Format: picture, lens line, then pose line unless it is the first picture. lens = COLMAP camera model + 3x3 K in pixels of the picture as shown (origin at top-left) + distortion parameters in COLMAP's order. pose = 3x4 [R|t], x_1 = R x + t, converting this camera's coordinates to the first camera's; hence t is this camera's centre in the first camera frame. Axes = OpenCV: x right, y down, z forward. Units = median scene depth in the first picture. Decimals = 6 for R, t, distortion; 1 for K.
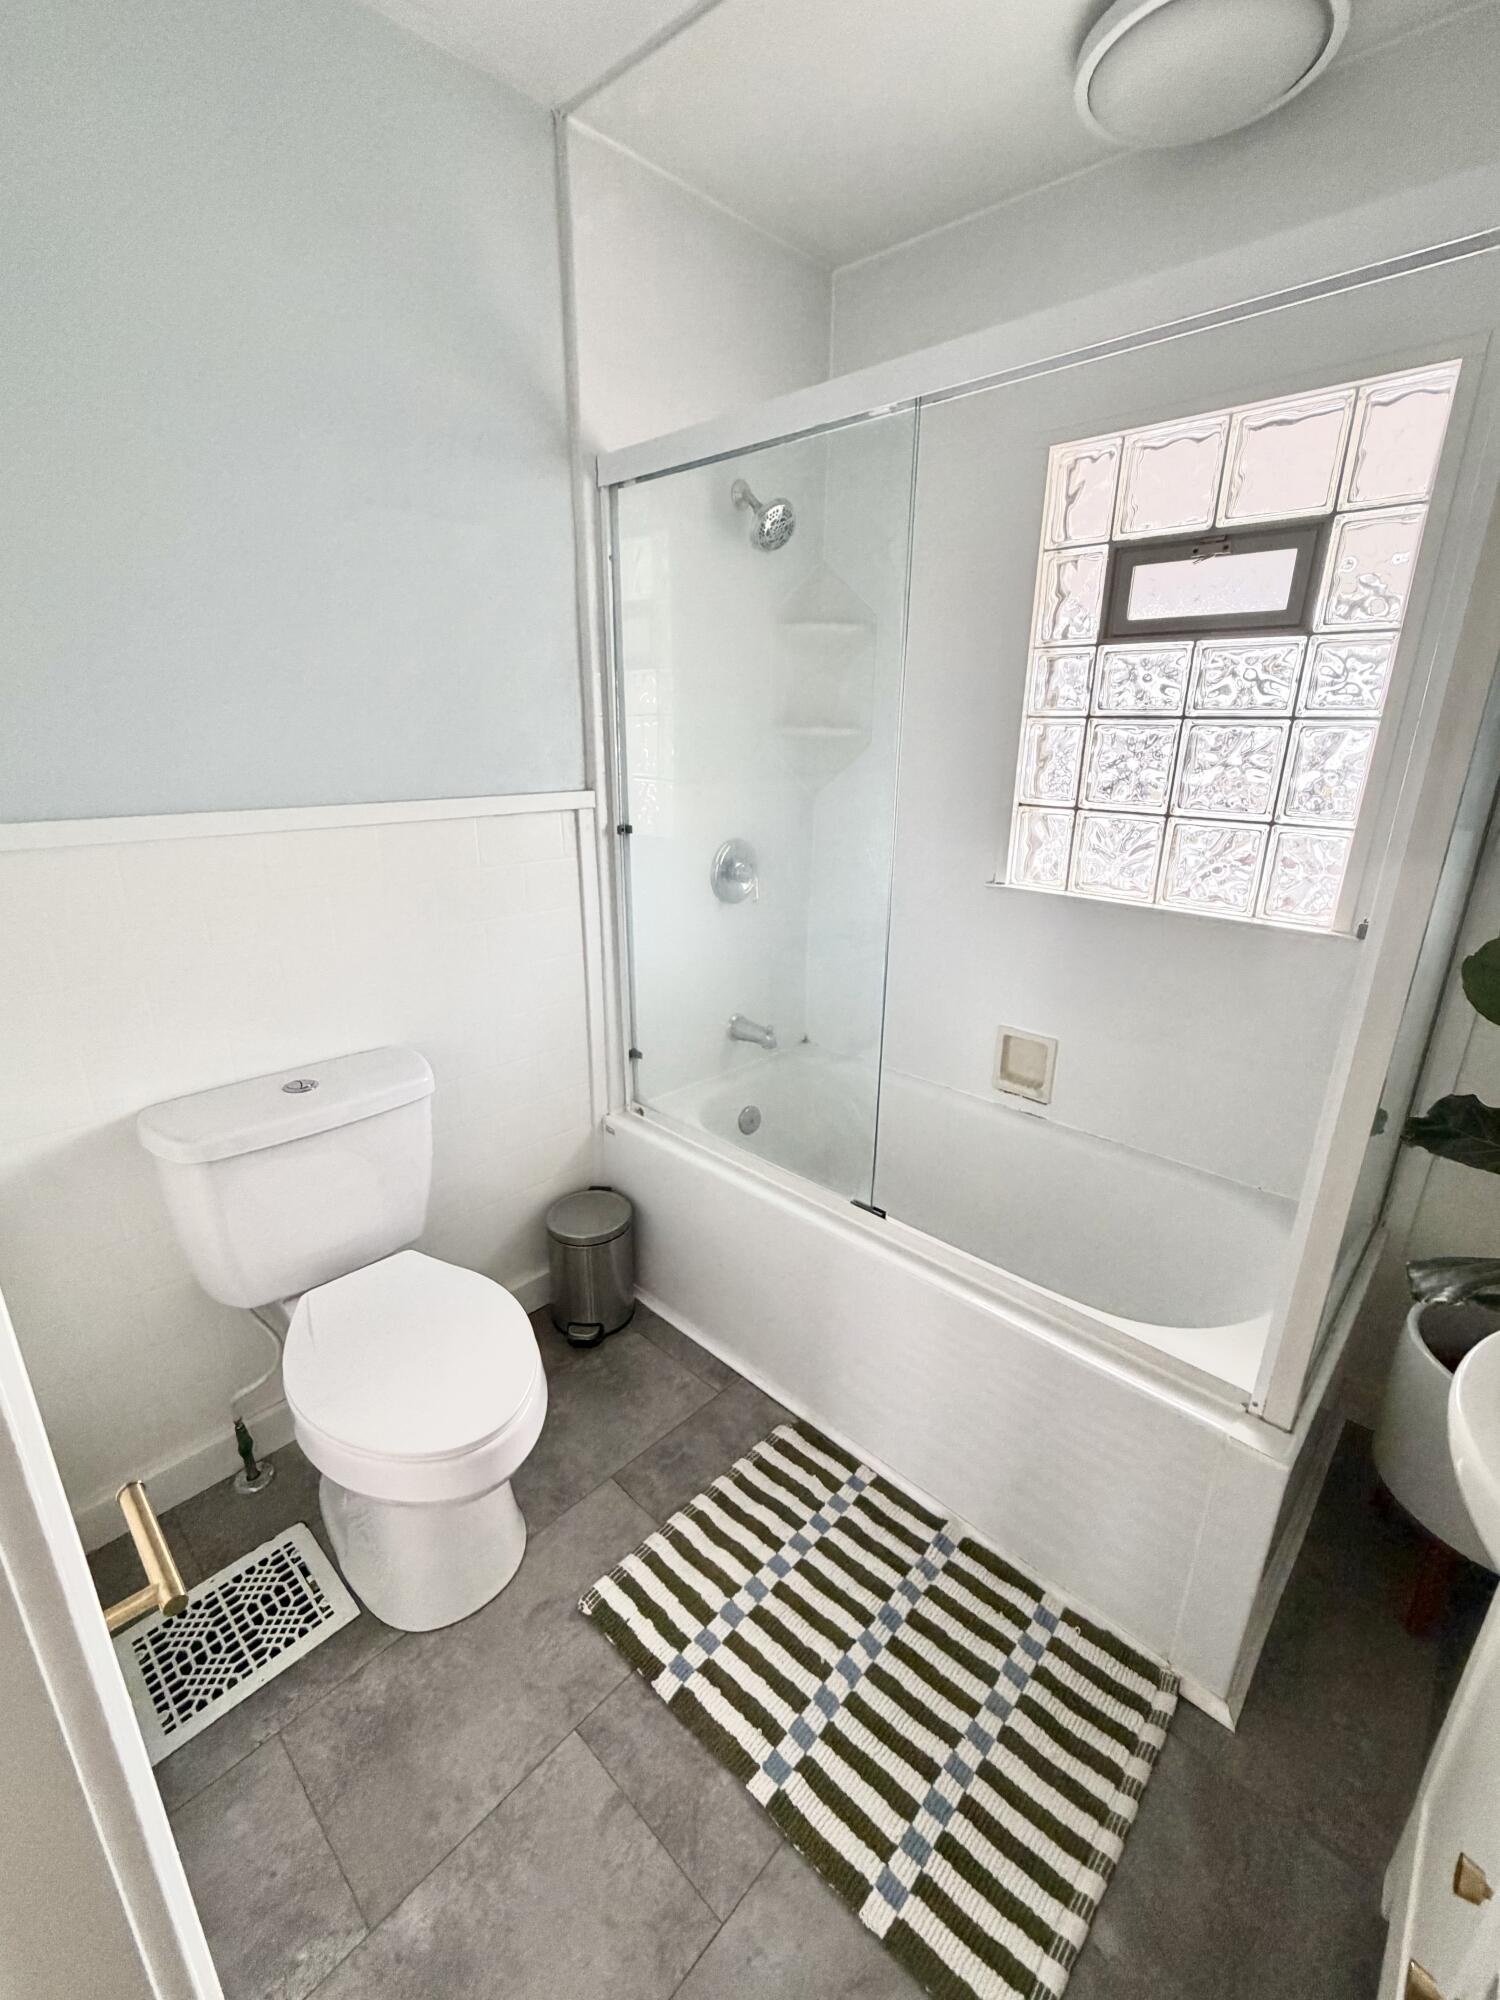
lens RADIAL K [[852.0, 0, 752.2], [0, 852.0, 993.9], [0, 0, 1]] dist [-0.001616, 0.000592]
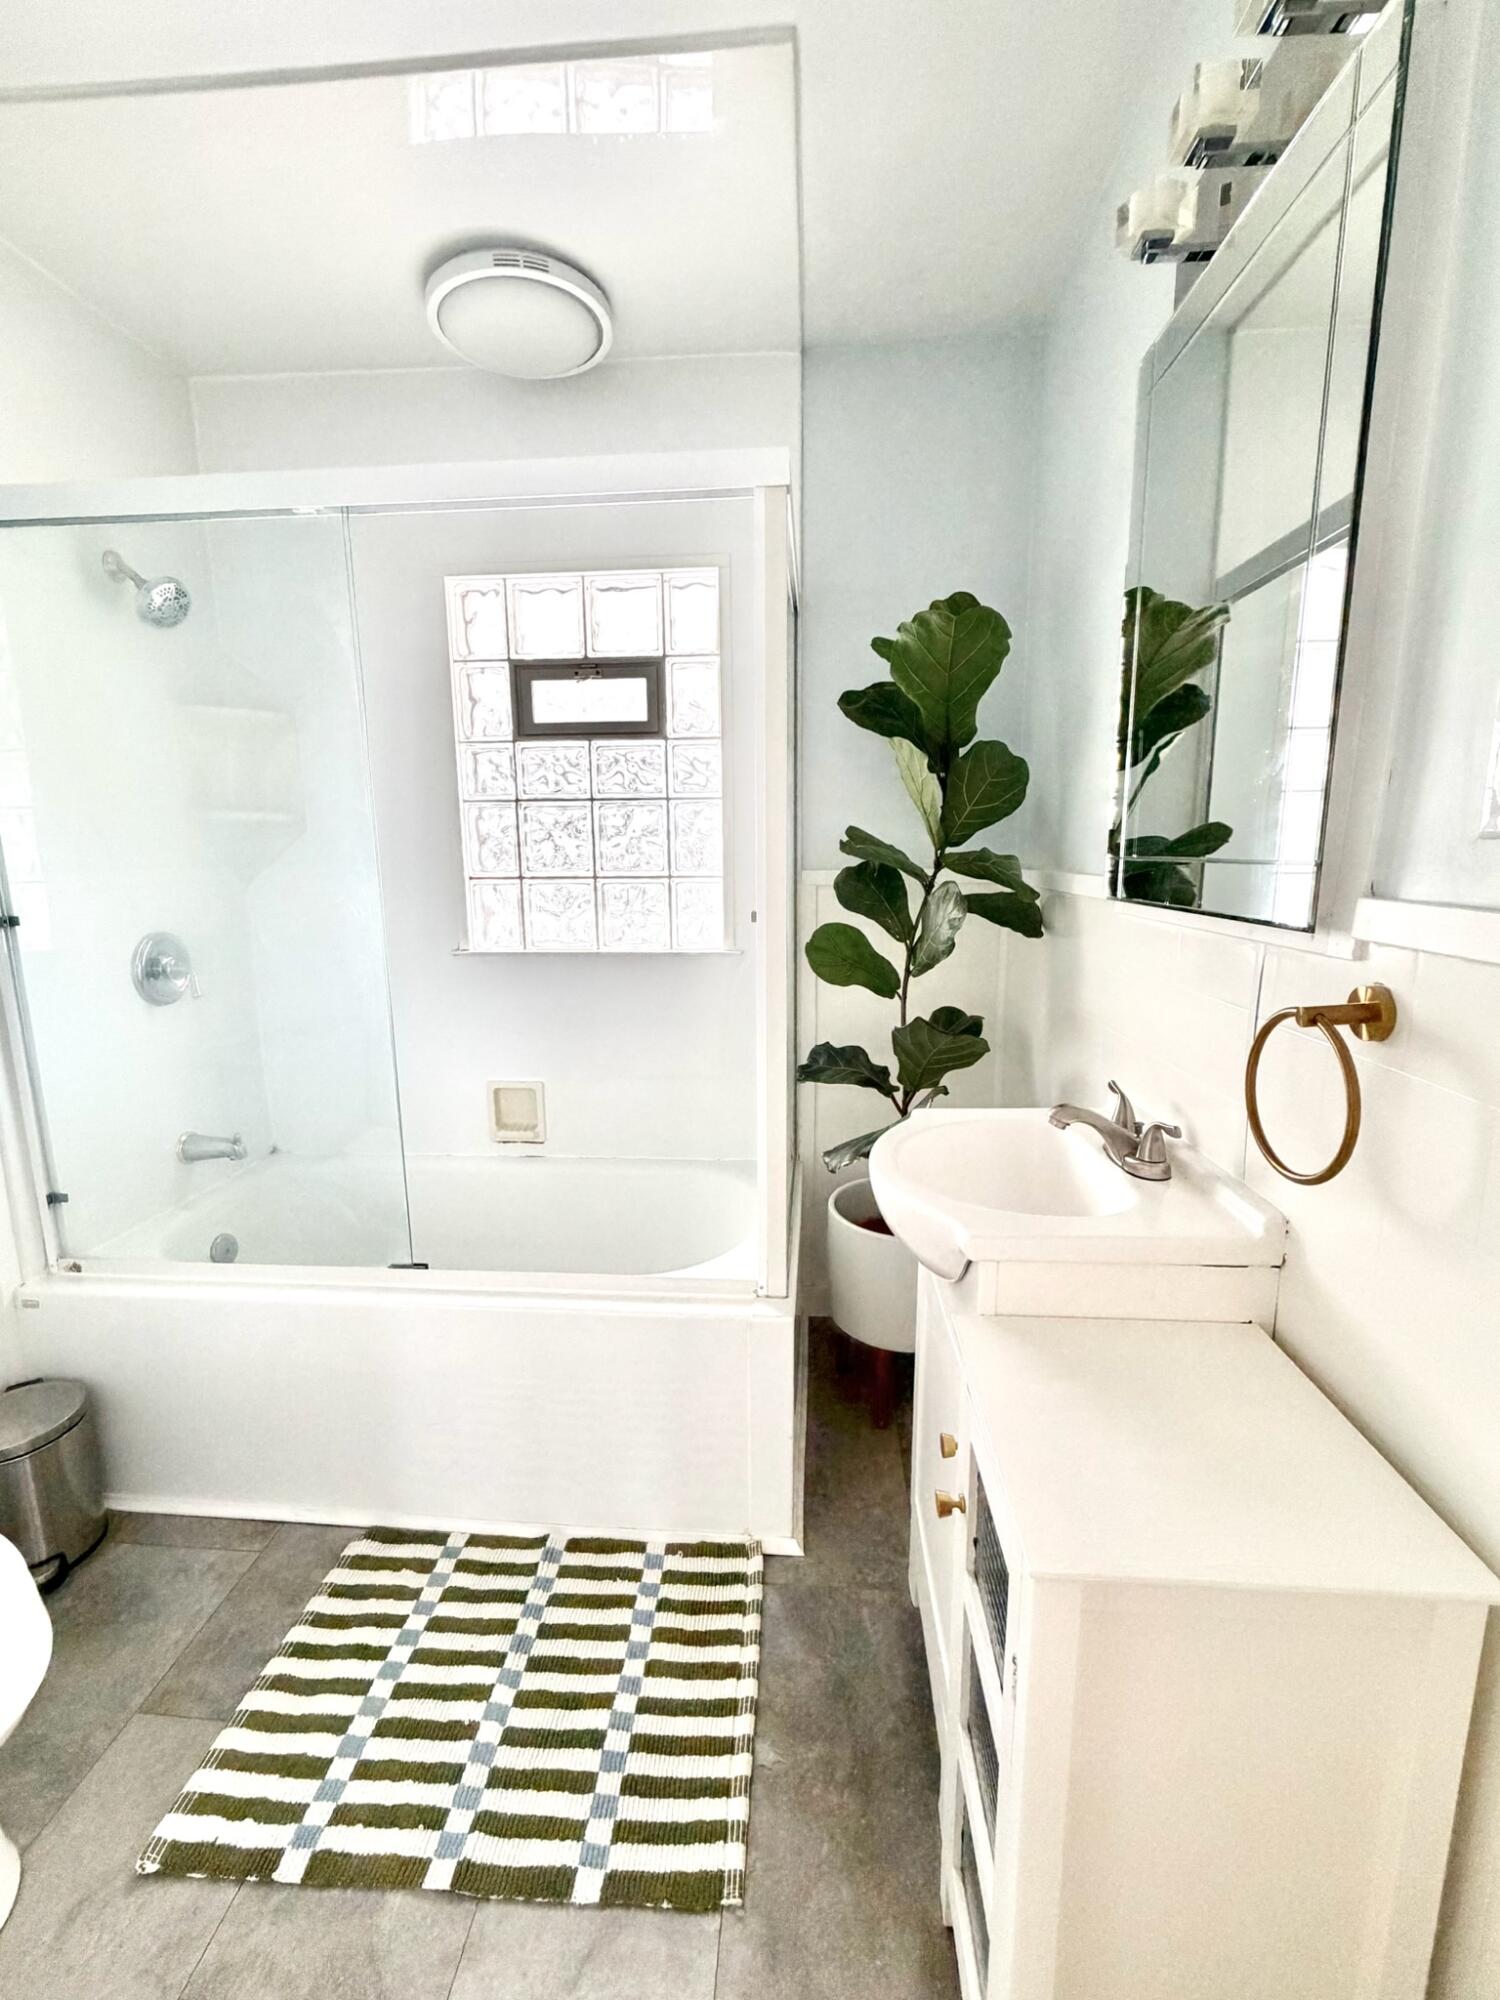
lens RADIAL K [[852.0, 0, 764.0], [0, 852.0, 998.6], [0, 0, 1]] dist [-0.001616, 0.000592]
pose [[0.768665, -0.126160, 0.627086, -0.125079], [0.213172, 0.974838, -0.065180, 0.098724], [-0.603084, 0.183779, 0.776218, -0.073277]]
